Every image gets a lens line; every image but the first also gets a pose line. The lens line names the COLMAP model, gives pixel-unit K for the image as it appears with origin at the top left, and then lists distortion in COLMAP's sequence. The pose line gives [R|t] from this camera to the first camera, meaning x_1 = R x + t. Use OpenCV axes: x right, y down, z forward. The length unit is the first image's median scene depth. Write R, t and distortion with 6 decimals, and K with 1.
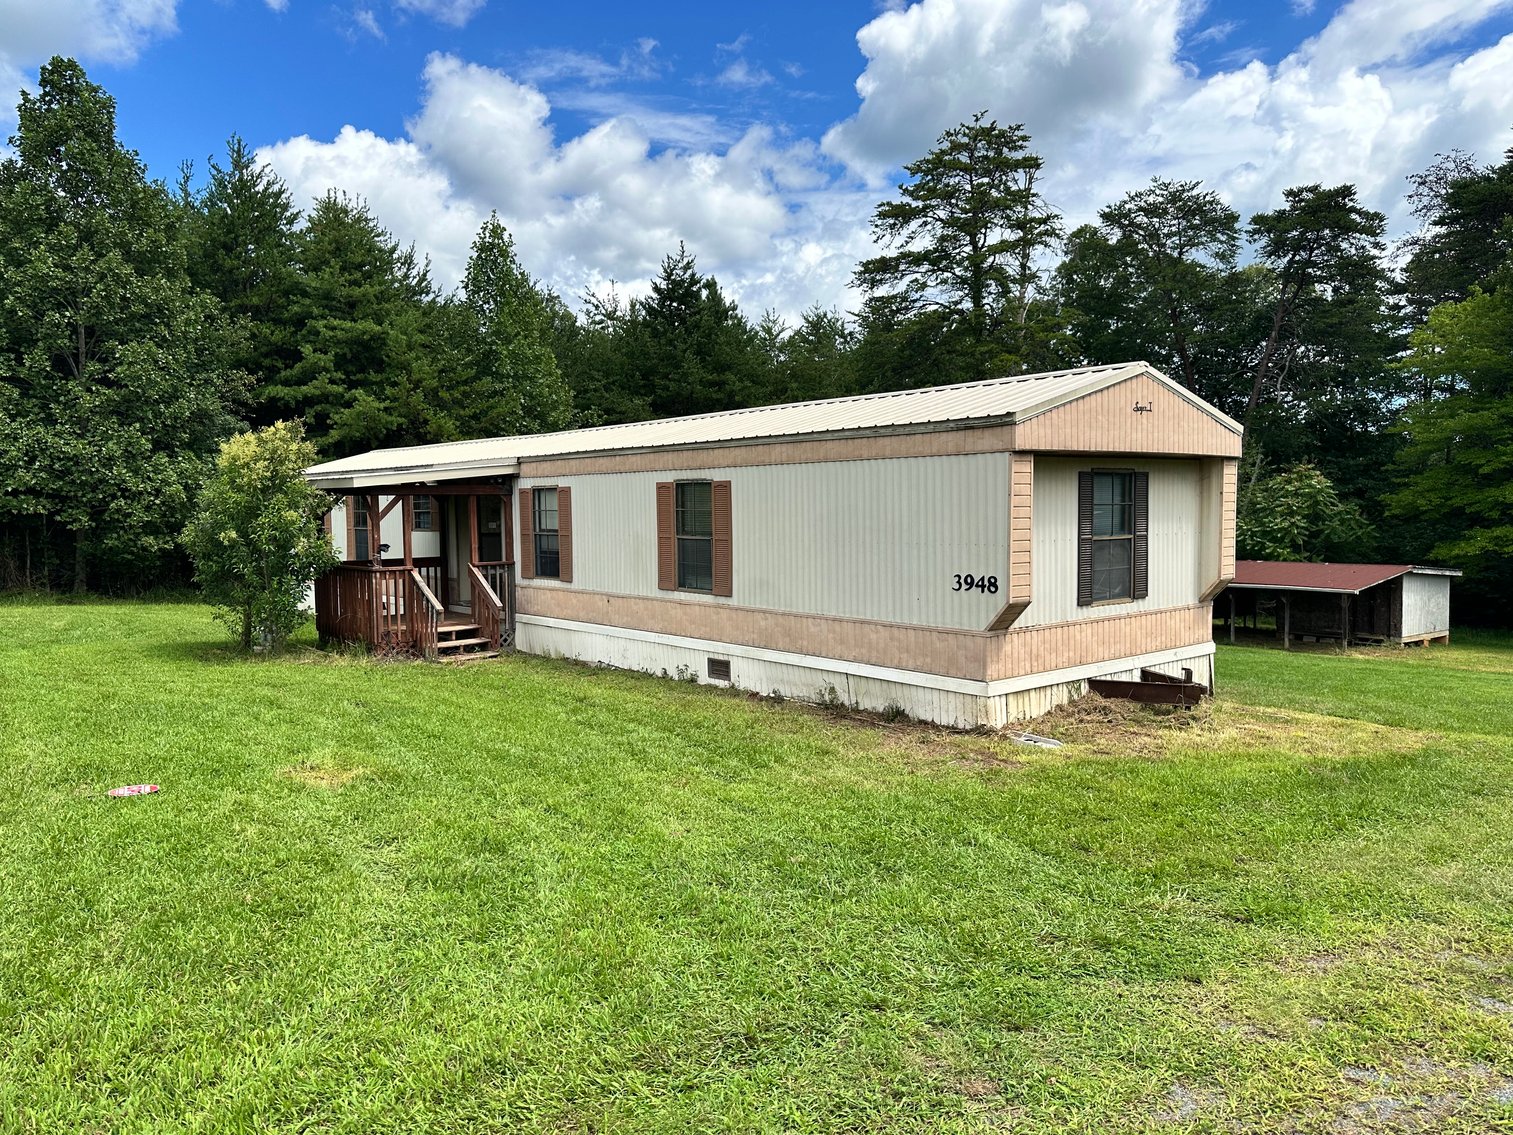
lens RADIAL K [[1061.0, 0, 752.2], [0, 1061.0, 535.9], [0, 0, 1]] dist [0.013899, -0.002904]
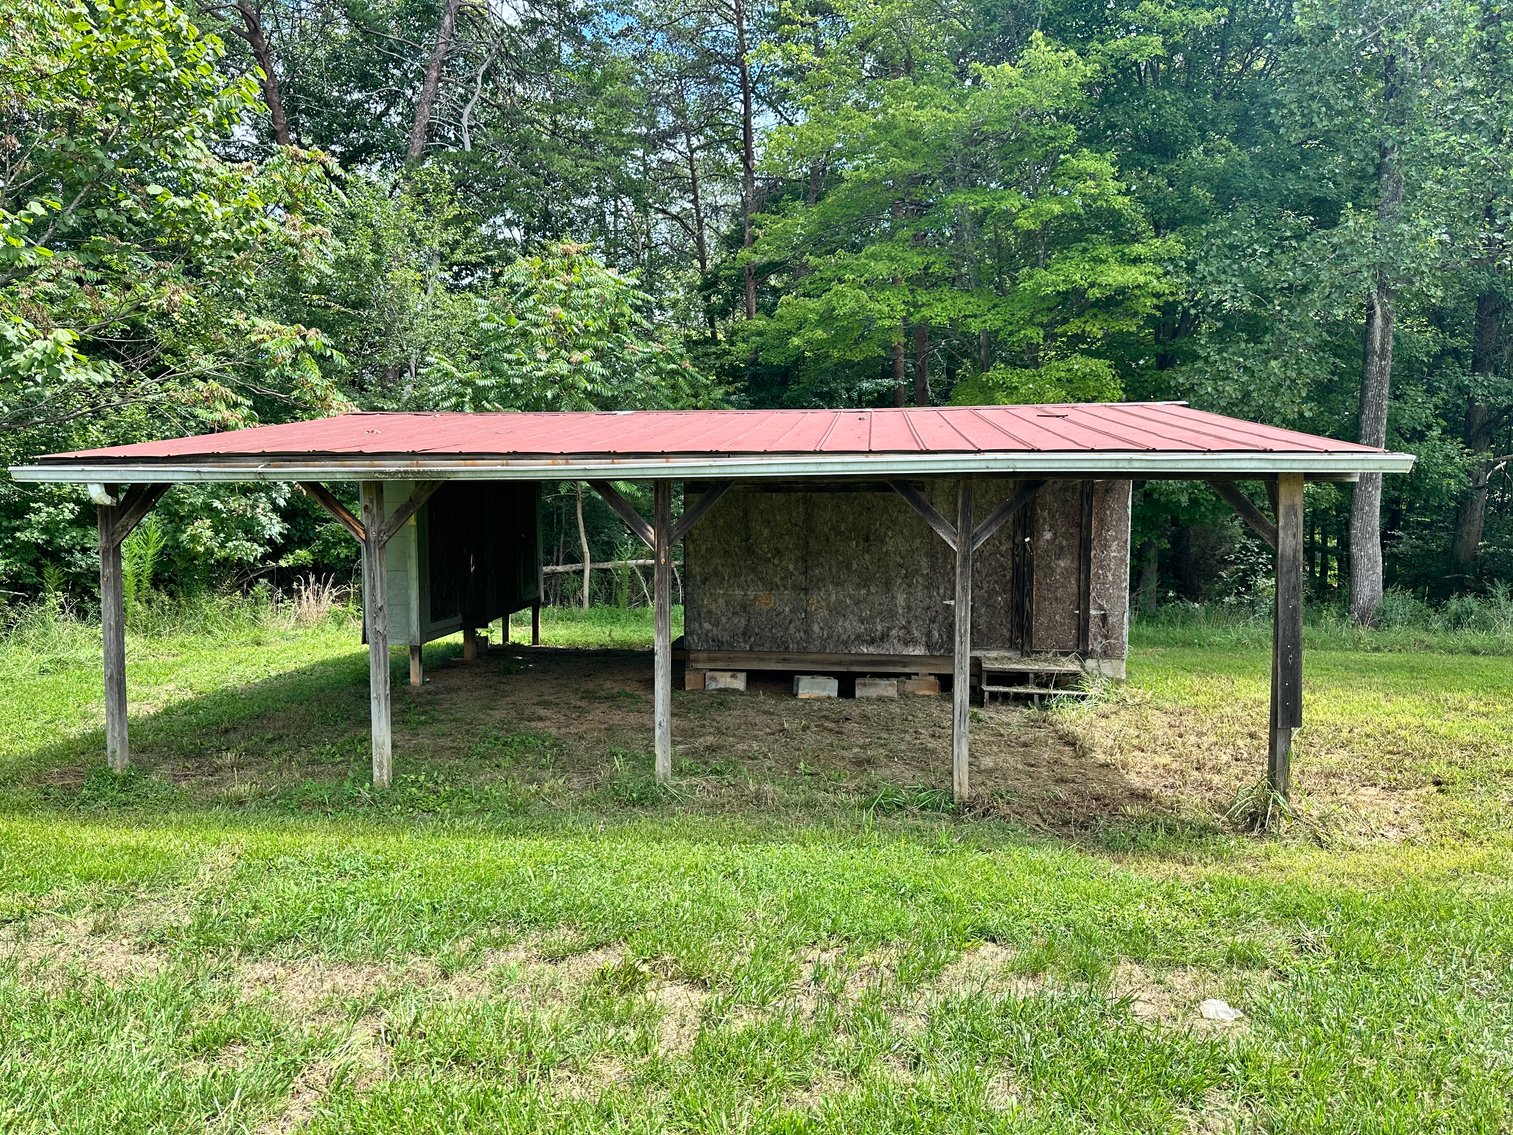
lens RADIAL K [[1061.0, 0, 752.2], [0, 1061.0, 535.9], [0, 0, 1]] dist [0.013899, -0.002904]
pose [[0.677402, -0.017519, 0.735405, 0.259316], [0.004086, 0.999791, 0.020053, 0.043815], [-0.735602, -0.010579, 0.677331, 0.681695]]
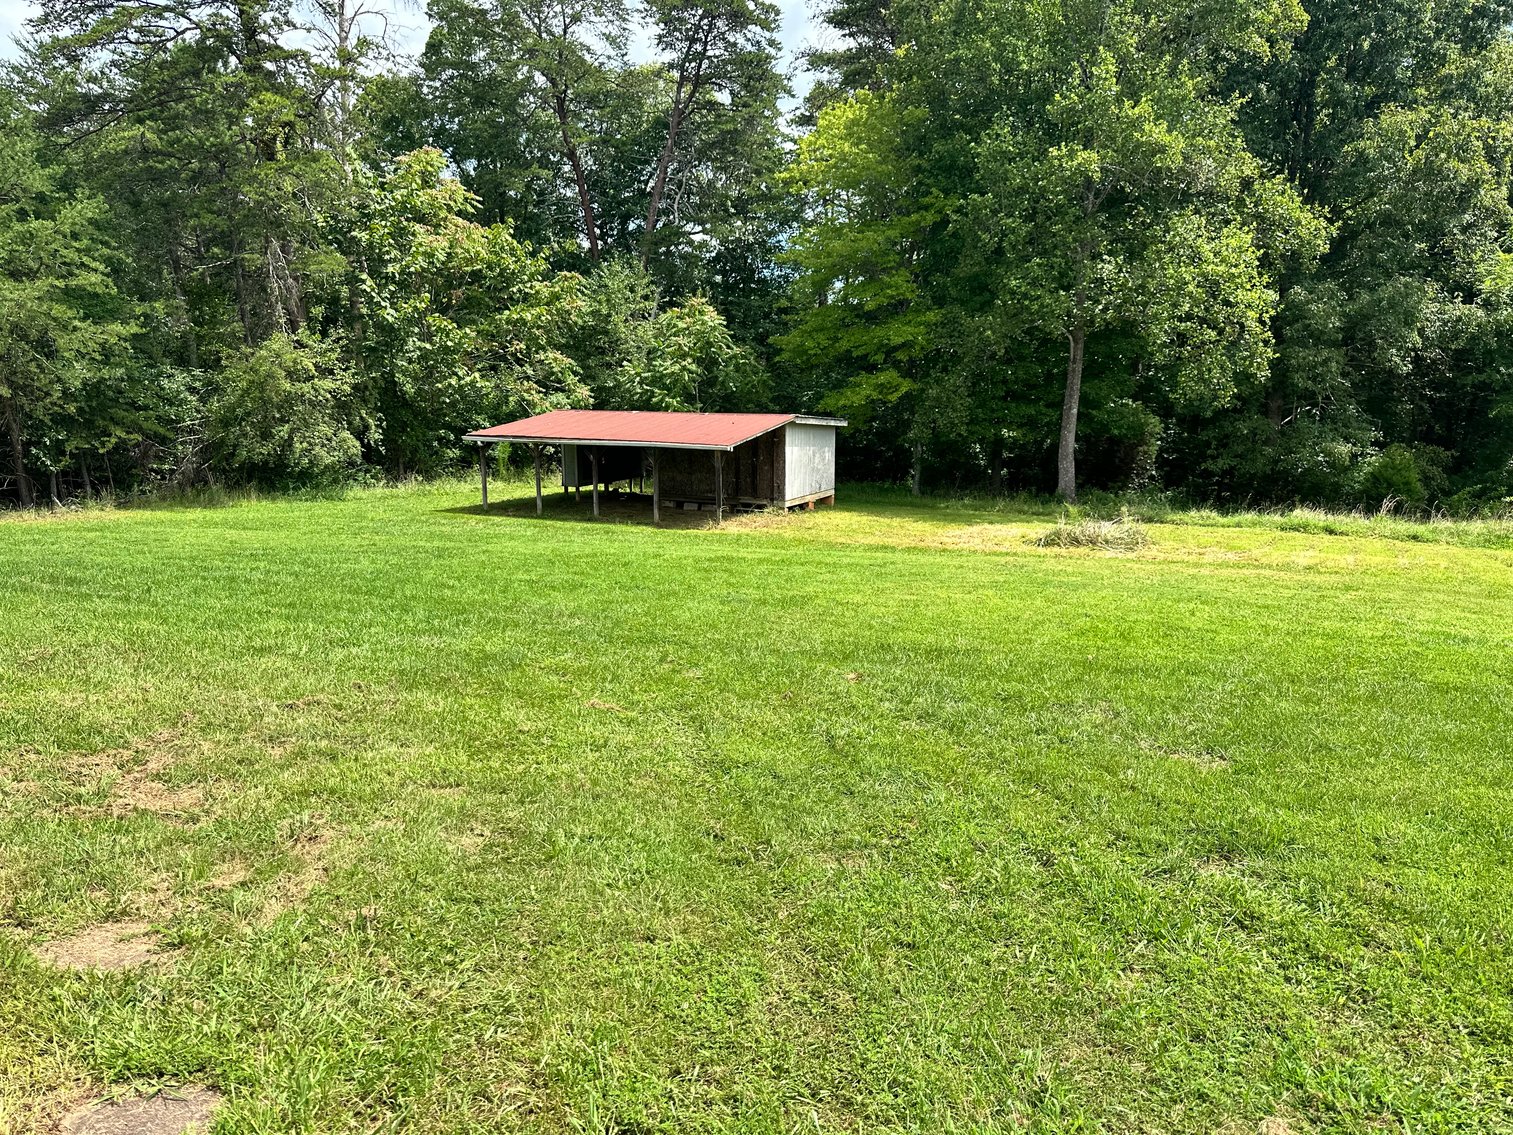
lens RADIAL K [[1085.1, 0, 756.5], [0, 1085.1, 567.5], [0, 0, 1]] dist [0.008135, -0.146089]
pose [[0.879955, -0.073093, 0.469400, 0.142251], [-0.001431, 0.987680, 0.156481, 0.010314], [-0.475055, -0.138368, 0.869009, 0.201289]]
